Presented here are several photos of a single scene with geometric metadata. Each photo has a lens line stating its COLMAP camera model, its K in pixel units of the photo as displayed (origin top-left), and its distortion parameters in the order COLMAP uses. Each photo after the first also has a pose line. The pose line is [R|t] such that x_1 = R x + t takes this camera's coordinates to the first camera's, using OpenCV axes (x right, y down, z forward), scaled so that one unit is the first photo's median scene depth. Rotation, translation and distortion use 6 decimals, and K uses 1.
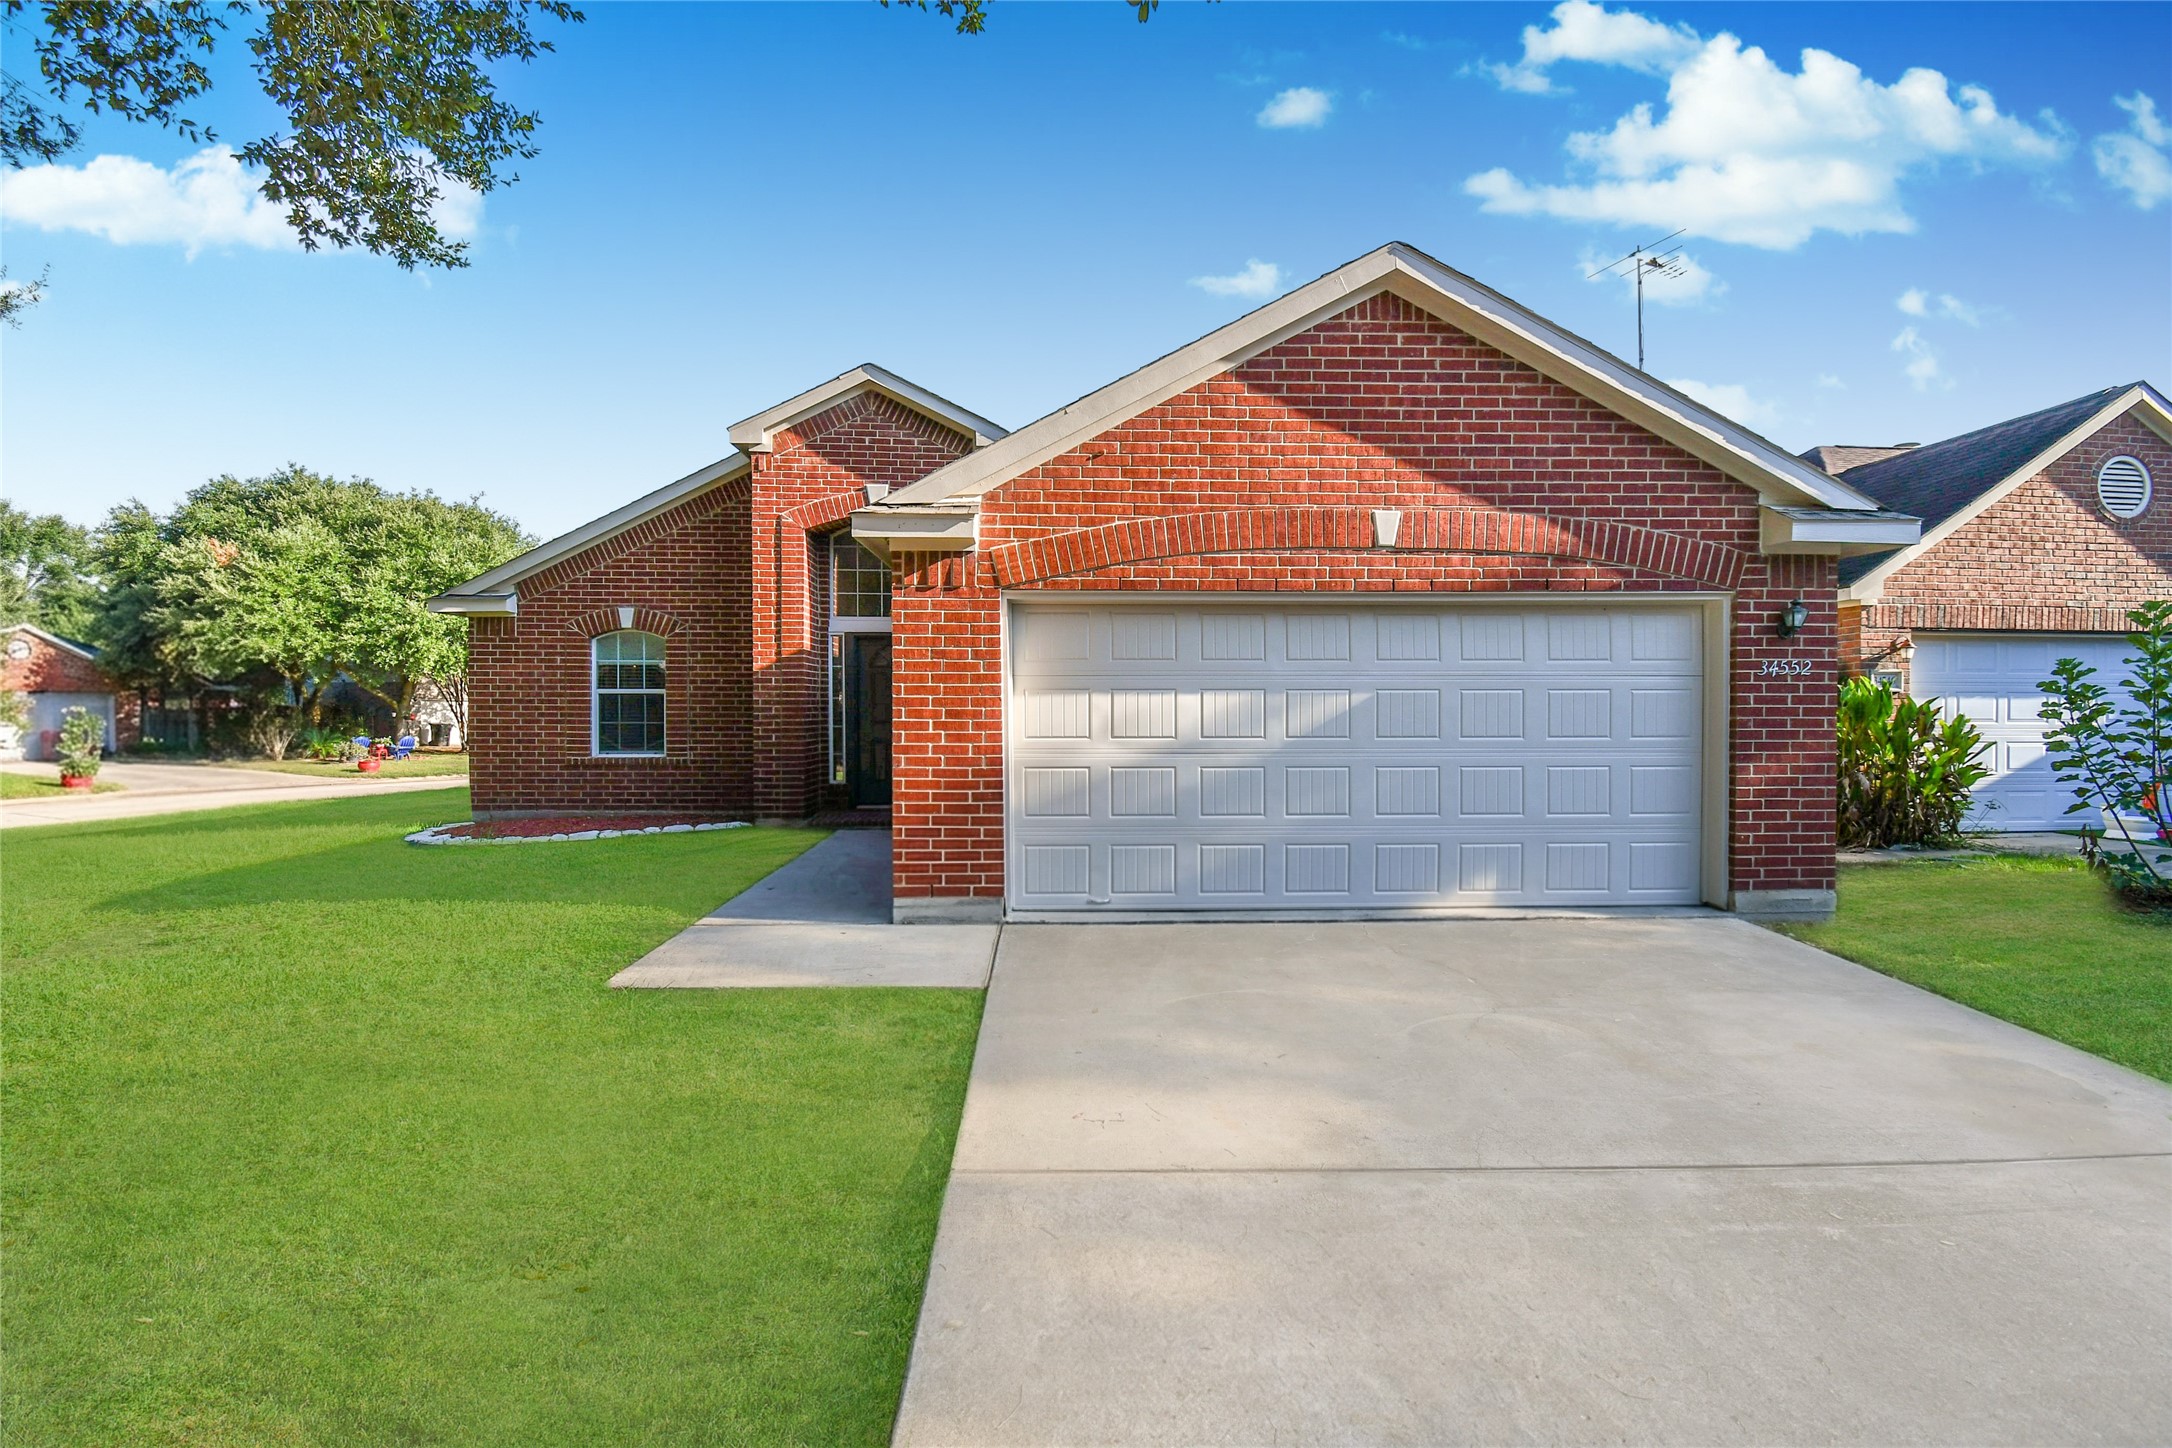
lens RADIAL K [[959.9, 0, 1086.0], [0, 959.9, 724.0], [0, 0, 1]] dist [0.022009, -0.025767]
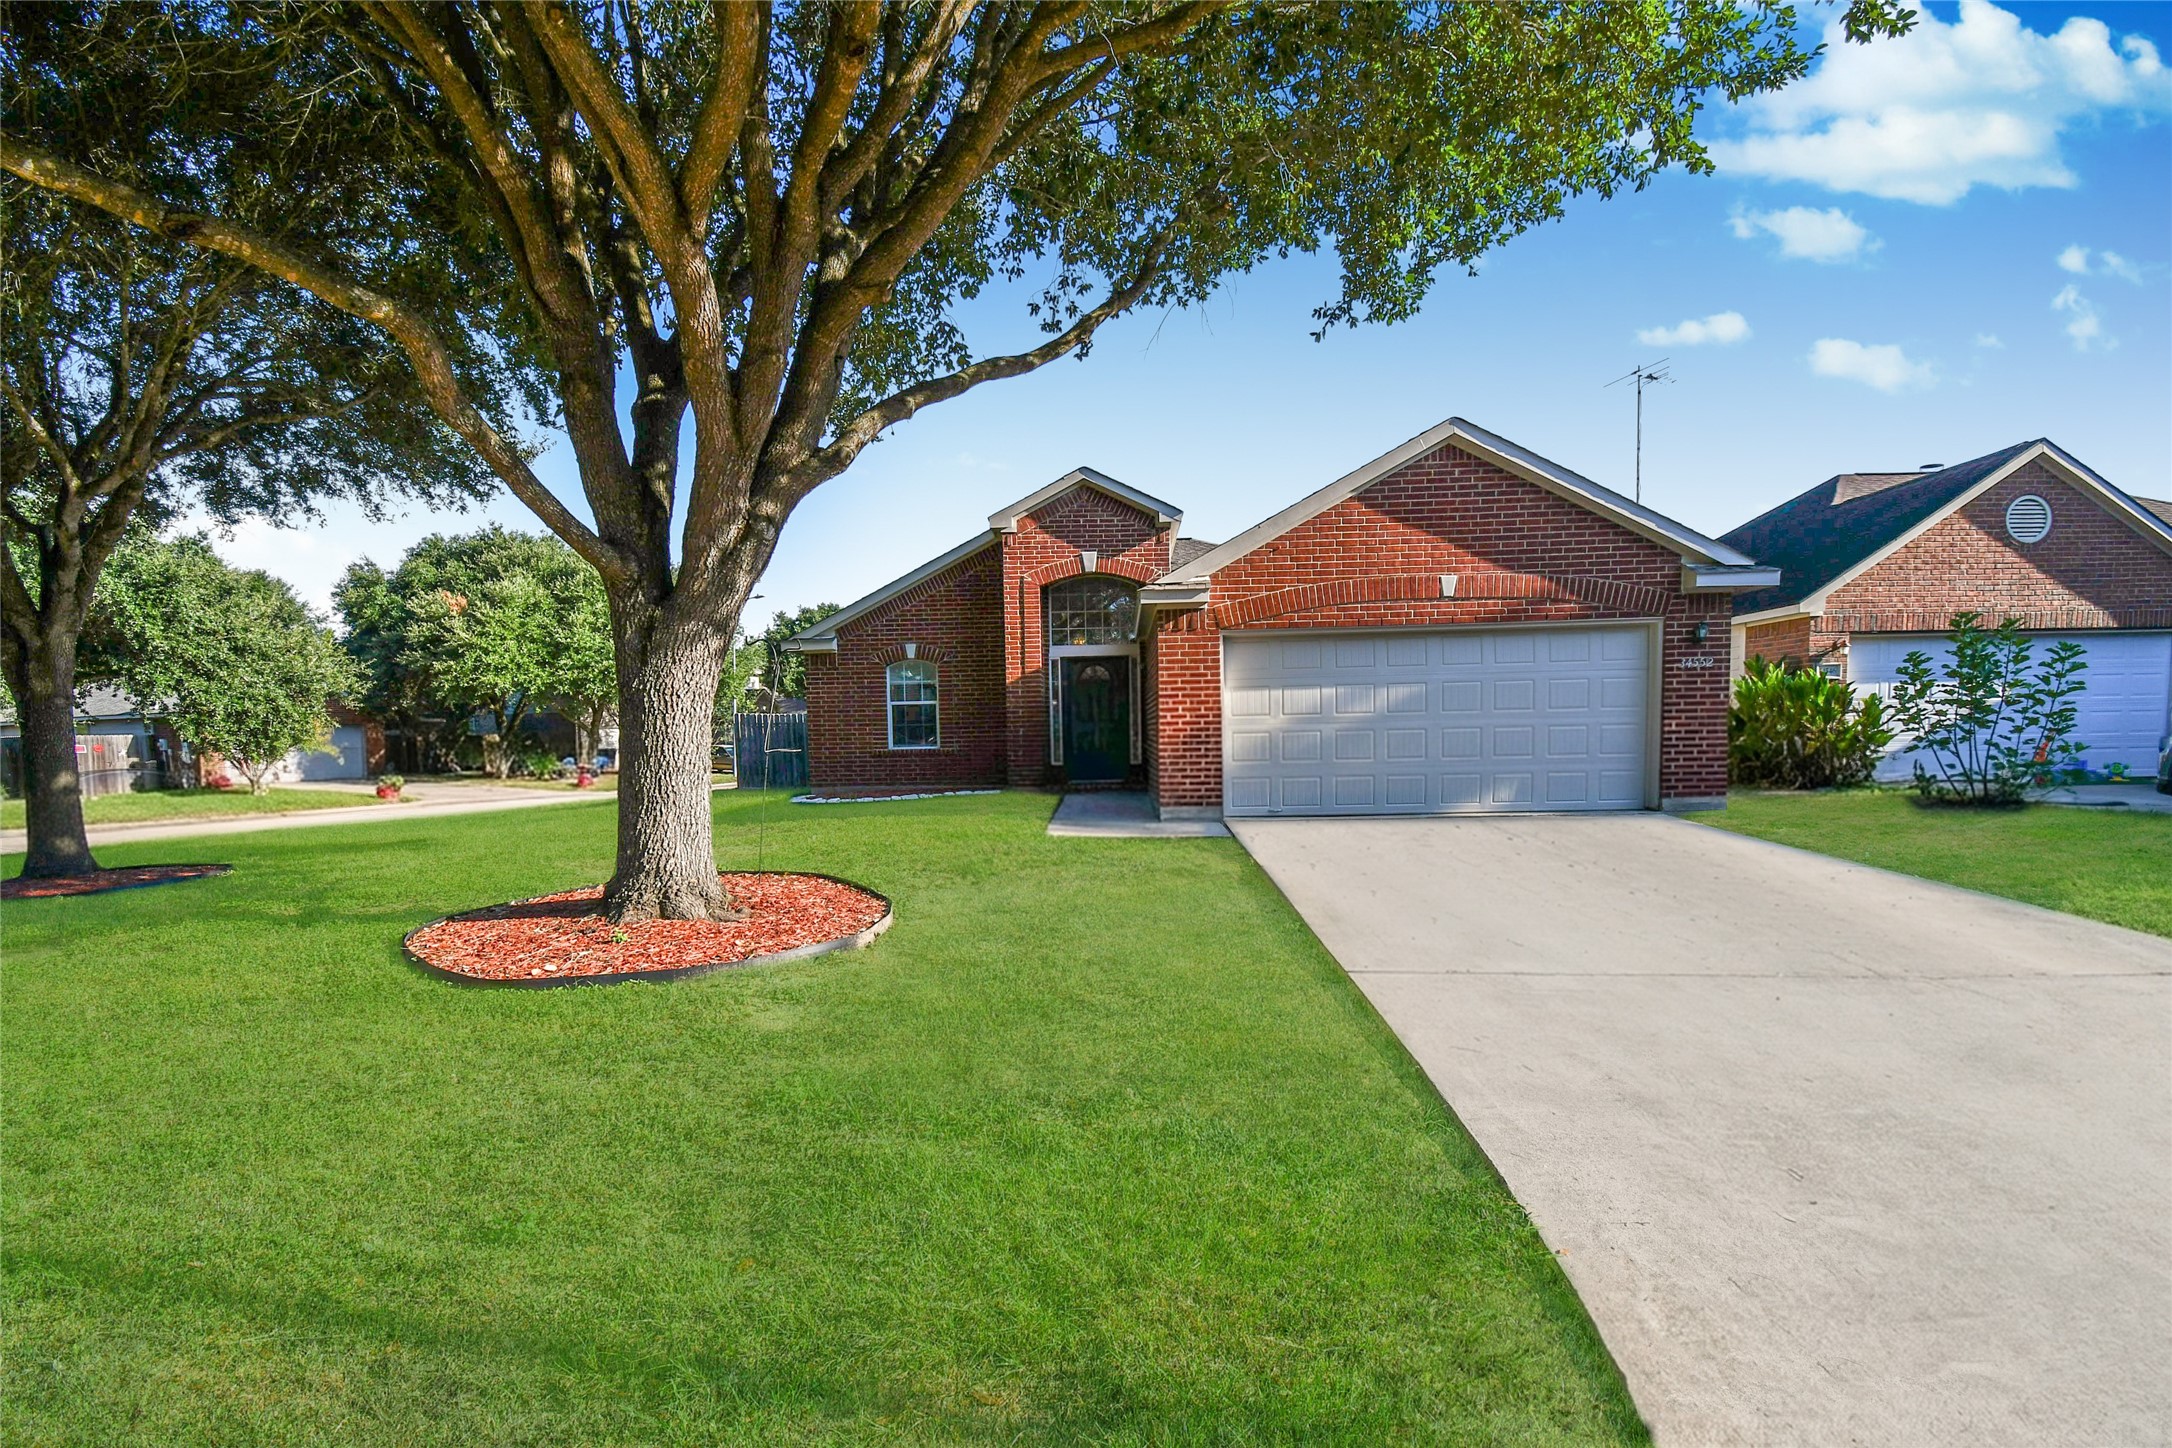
lens RADIAL K [[993.1, 0, 1072.3], [0, 993.1, 809.1], [0, 0, 1]] dist [0.006449, -0.000582]
pose [[0.996337, -0.014817, -0.084226, -0.175079], [0.020081, 0.997874, 0.062004, 0.056319], [0.083128, -0.063469, 0.994516, -0.698450]]
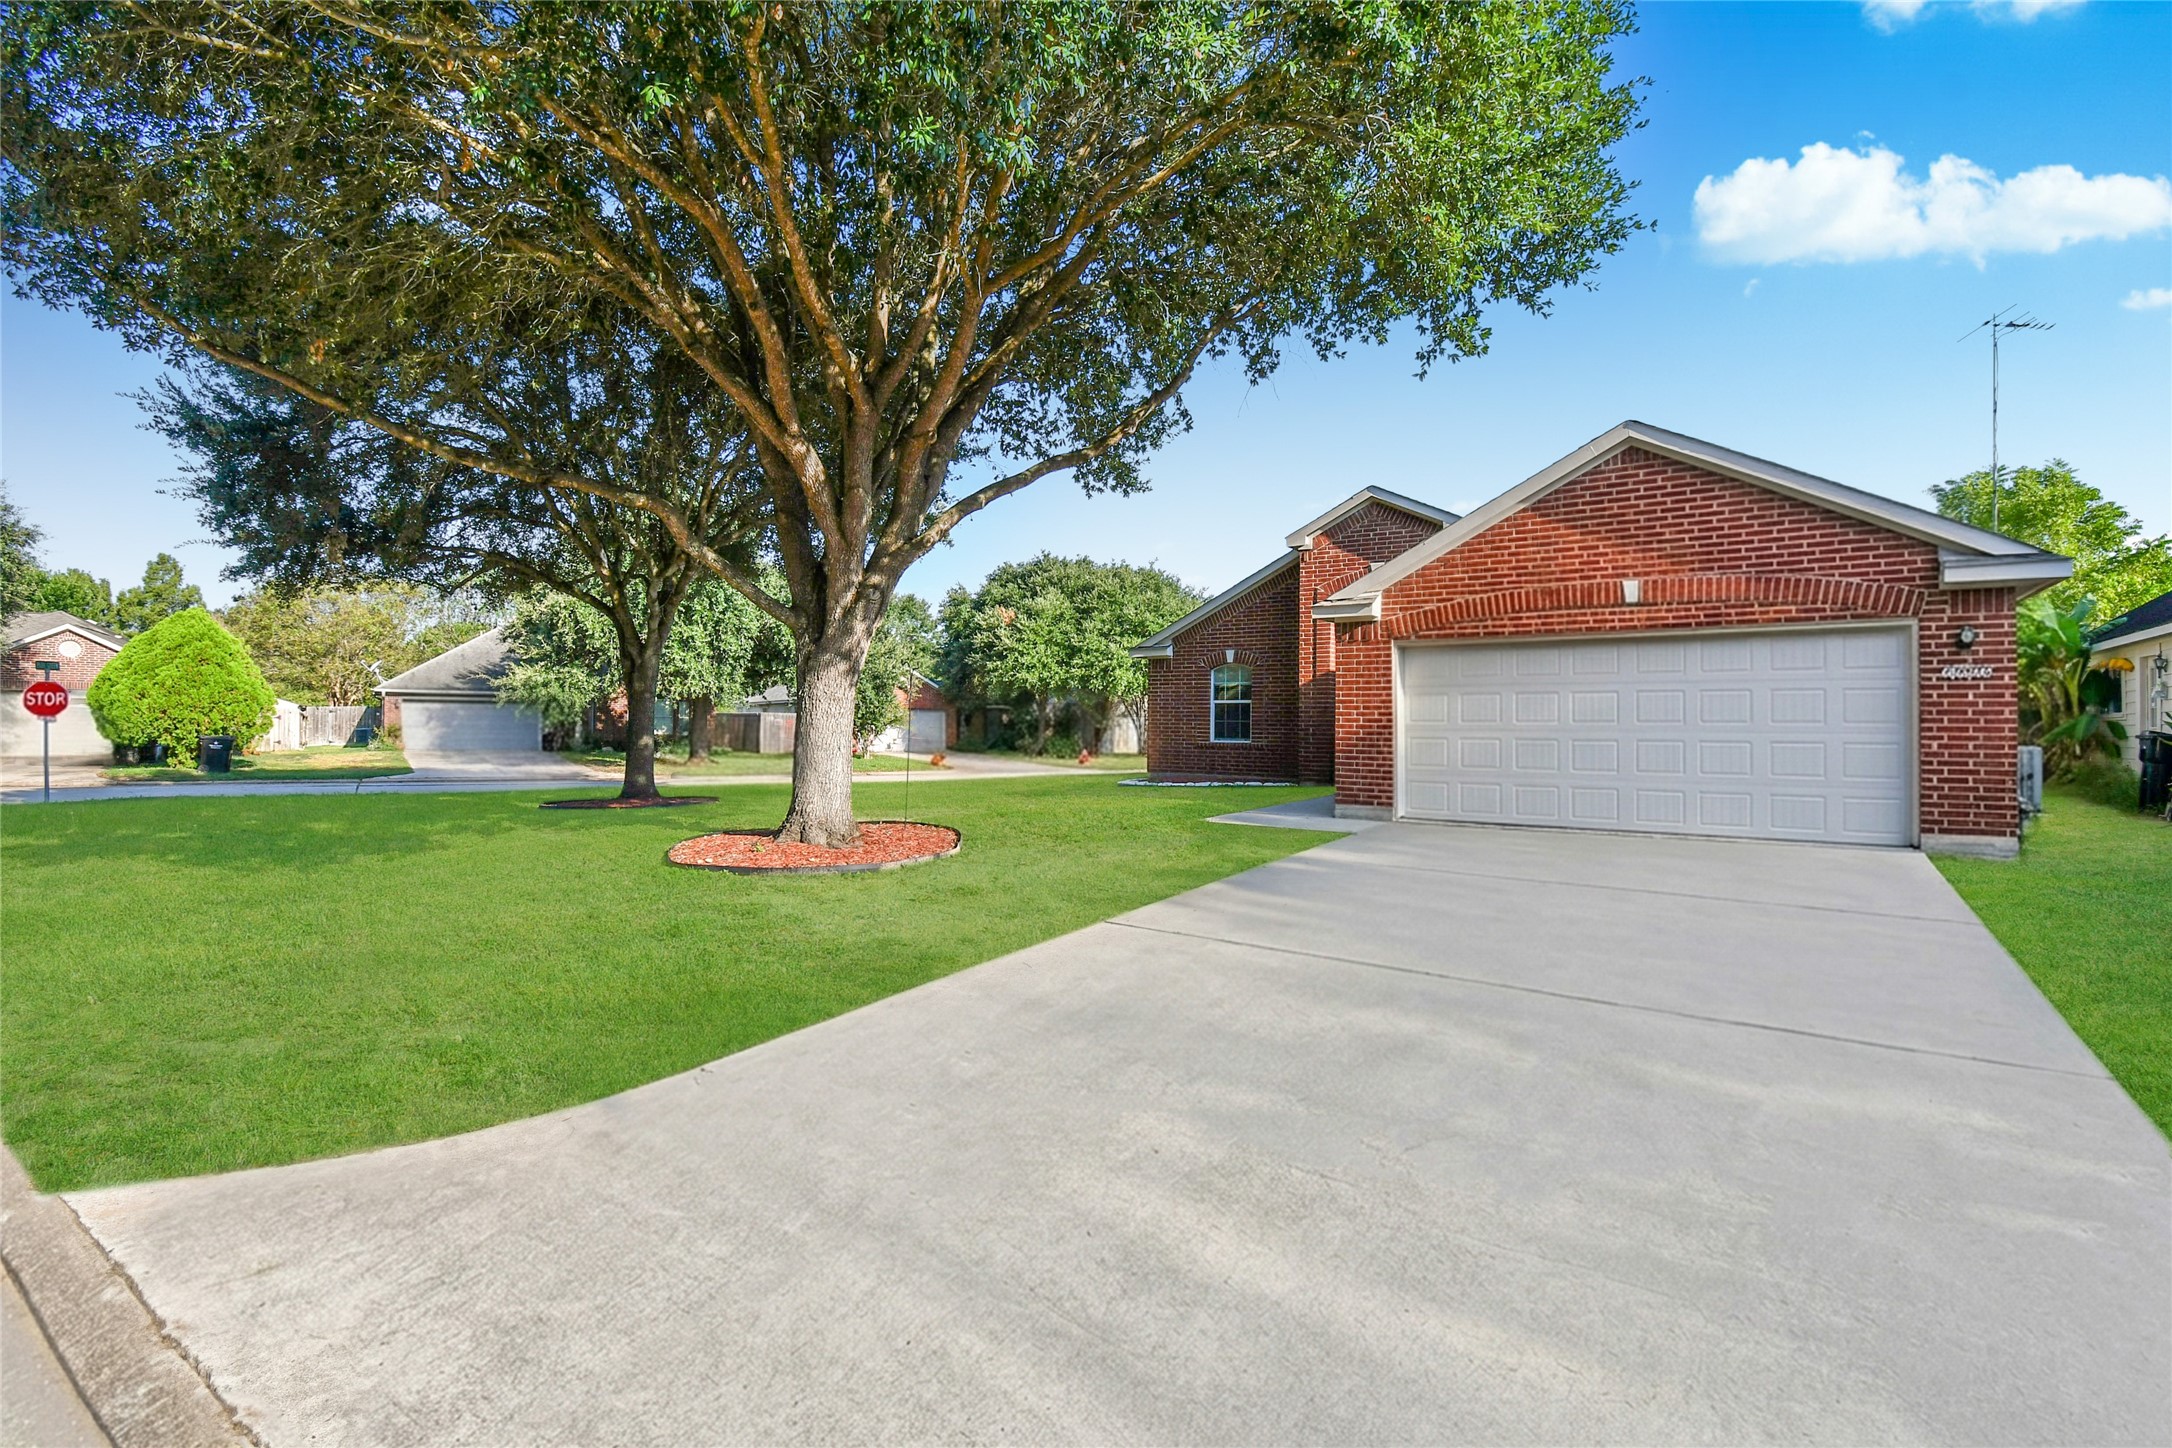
lens RADIAL K [[996.3, 0, 1093.9], [0, 996.3, 715.6], [0, 0, 1]] dist [-0.001431, -0.000233]
pose [[0.814450, 0.000039, -0.580233, 0.465888], [-0.017534, 0.999545, -0.024545, 0.052232], [0.579968, 0.030164, 0.814080, -0.745804]]
